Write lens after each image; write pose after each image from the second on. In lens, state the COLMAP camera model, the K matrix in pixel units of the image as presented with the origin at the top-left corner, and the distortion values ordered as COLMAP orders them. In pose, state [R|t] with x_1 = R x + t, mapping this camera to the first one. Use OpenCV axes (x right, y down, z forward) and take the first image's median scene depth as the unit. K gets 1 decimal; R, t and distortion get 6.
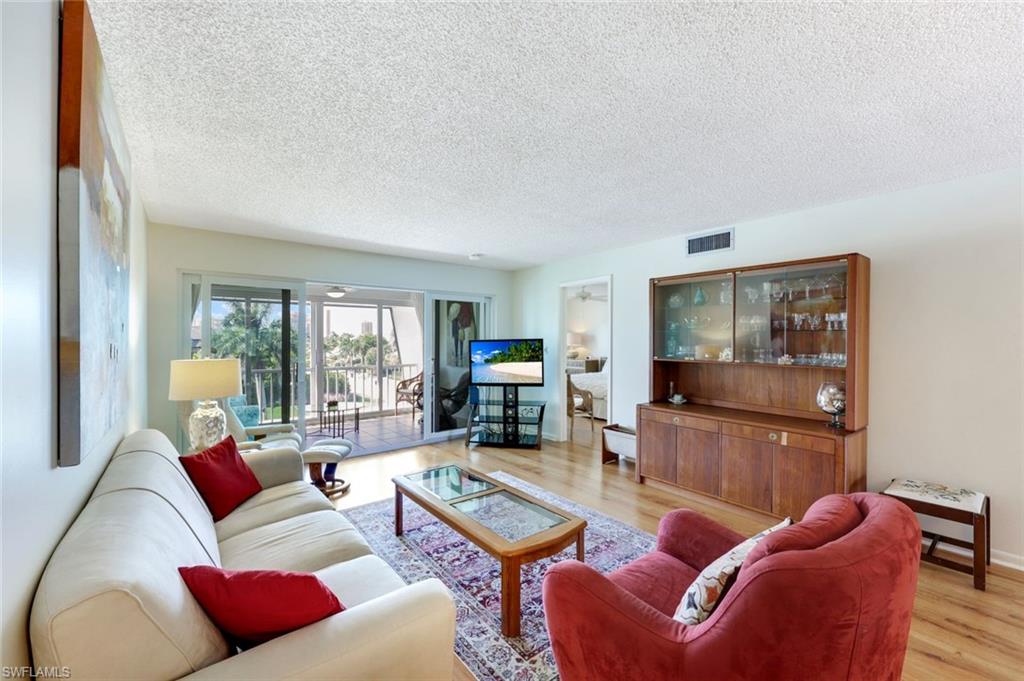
lens RADIAL K [[410.1, 0, 514.4], [0, 410.1, 341.9], [0, 0, 1]] dist [-0.002343, 0.000321]
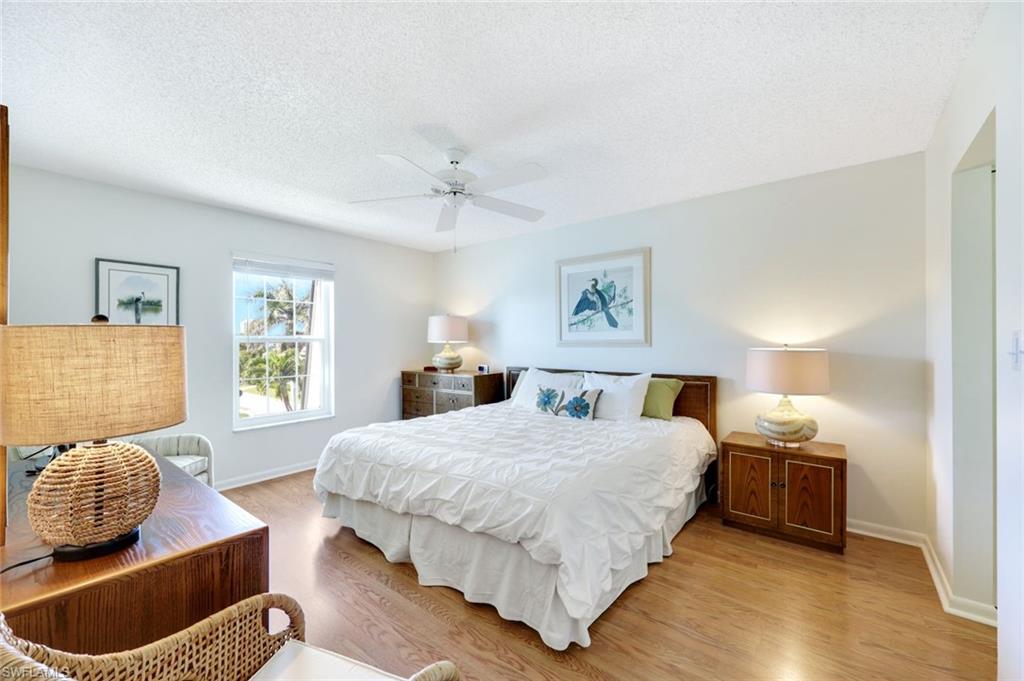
lens RADIAL K [[410.1, 0, 510.1], [0, 410.1, 338.3], [0, 0, 1]] dist [-0.002343, 0.000321]
pose [[0.977435, -0.006804, 0.211129, 0.113253], [0.007010, 0.999975, -0.000228, 0.004302], [-0.211122, 0.001703, 0.977458, 0.537329]]
